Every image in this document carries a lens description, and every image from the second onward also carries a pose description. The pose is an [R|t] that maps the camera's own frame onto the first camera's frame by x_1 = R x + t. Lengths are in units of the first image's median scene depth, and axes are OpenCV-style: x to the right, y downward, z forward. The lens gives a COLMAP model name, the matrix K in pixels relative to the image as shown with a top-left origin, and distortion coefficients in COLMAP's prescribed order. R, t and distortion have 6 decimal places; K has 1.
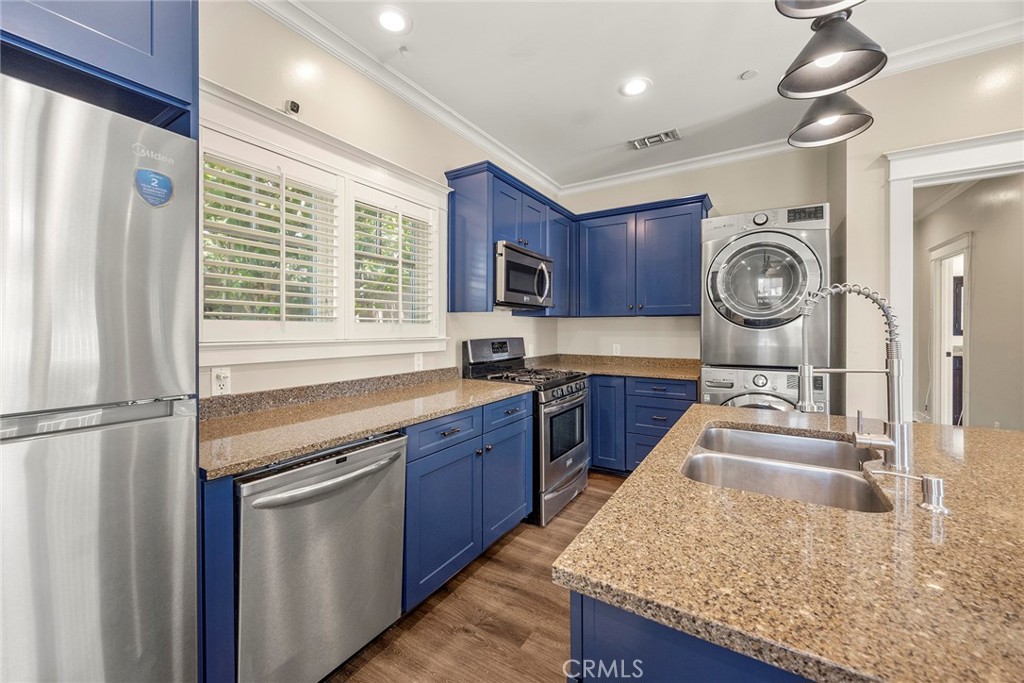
lens RADIAL K [[395.8, 0, 511.5], [0, 395.8, 336.4], [0, 0, 1]] dist [-0.001642, -0.000324]
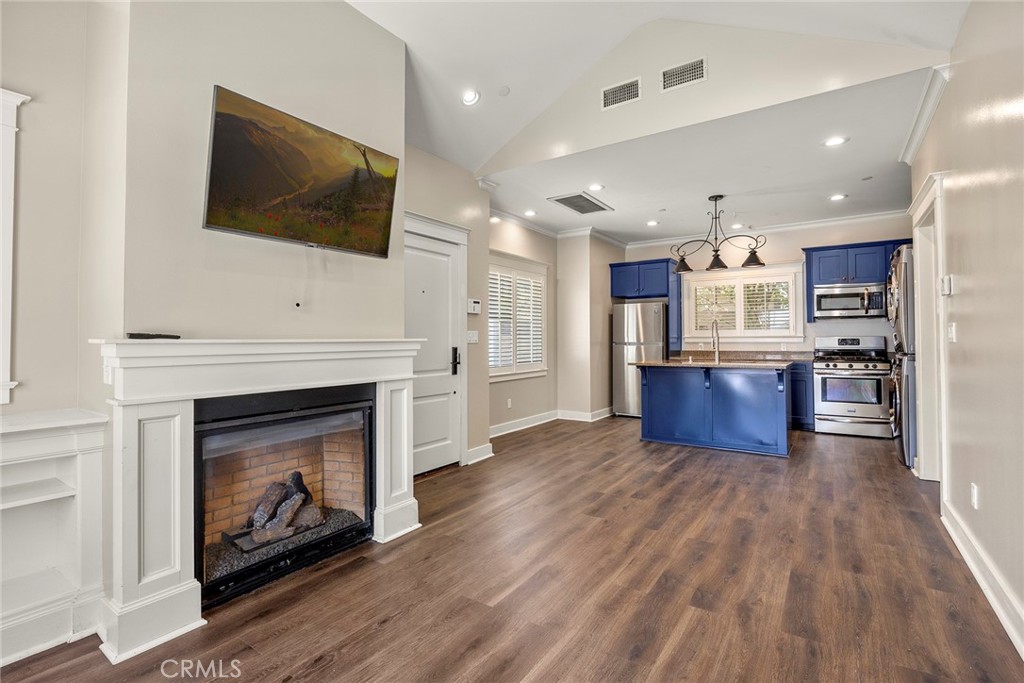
lens RADIAL K [[485.9, 0, 513.2], [0, 485.9, 330.7], [0, 0, 1]] dist [-0.001447, -0.000665]
pose [[-0.031456, -0.008484, -0.999469, 2.694756], [-0.003539, 0.999959, -0.008377, 0.003705], [0.999499, 0.003274, -0.031485, -0.432701]]
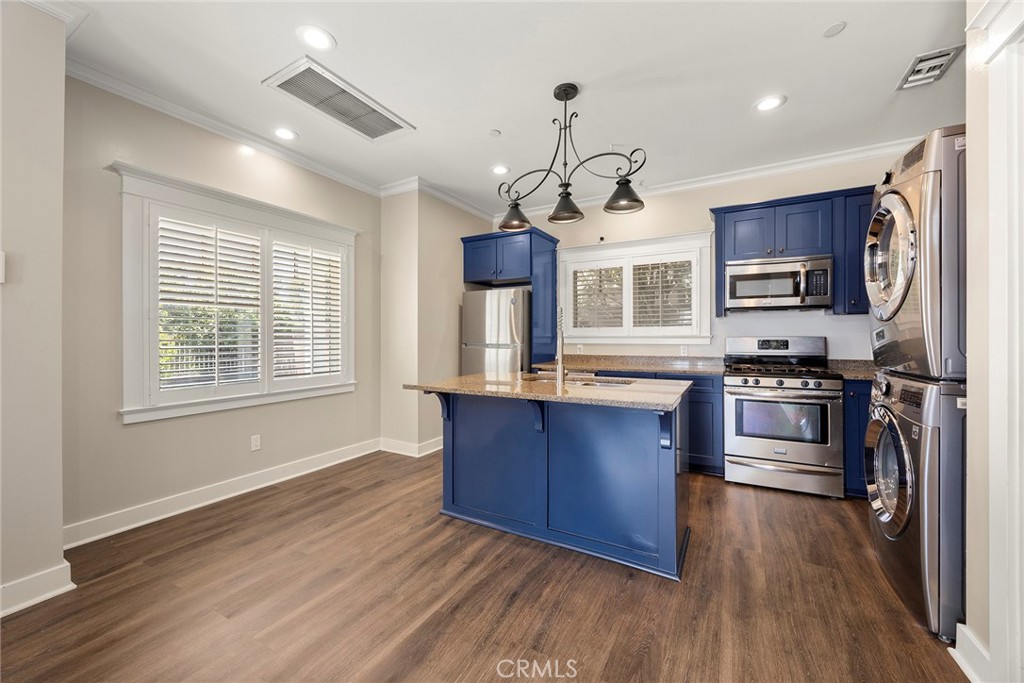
lens RADIAL K [[395.8, 0, 511.5], [0, 395.8, 336.4], [0, 0, 1]] dist [-0.001642, -0.000324]
pose [[0.044010, 0.009322, -0.998988, 1.427522], [-0.007883, 0.999929, 0.008984, -0.000733], [0.999000, 0.007479, 0.044081, 0.267081]]
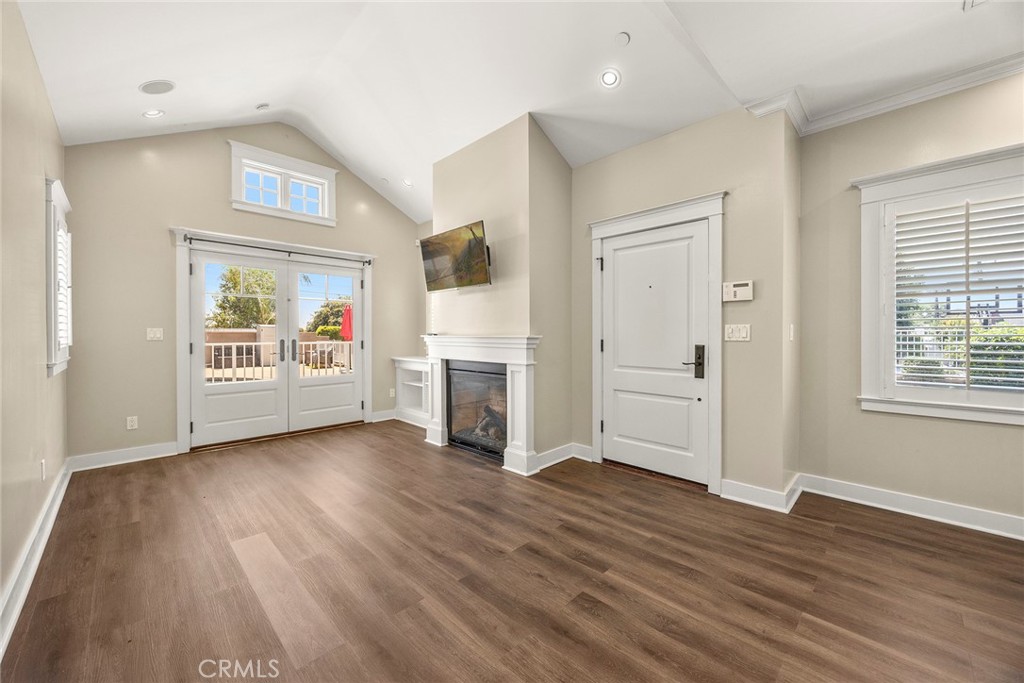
lens RADIAL K [[395.8, 0, 511.5], [0, 395.8, 336.4], [0, 0, 1]] dist [-0.001642, -0.000324]
pose [[-0.970980, 0.012475, 0.238834, 1.072832], [0.015212, 0.999838, 0.009620, 0.002770], [-0.238675, 0.012974, -0.971013, 0.685349]]
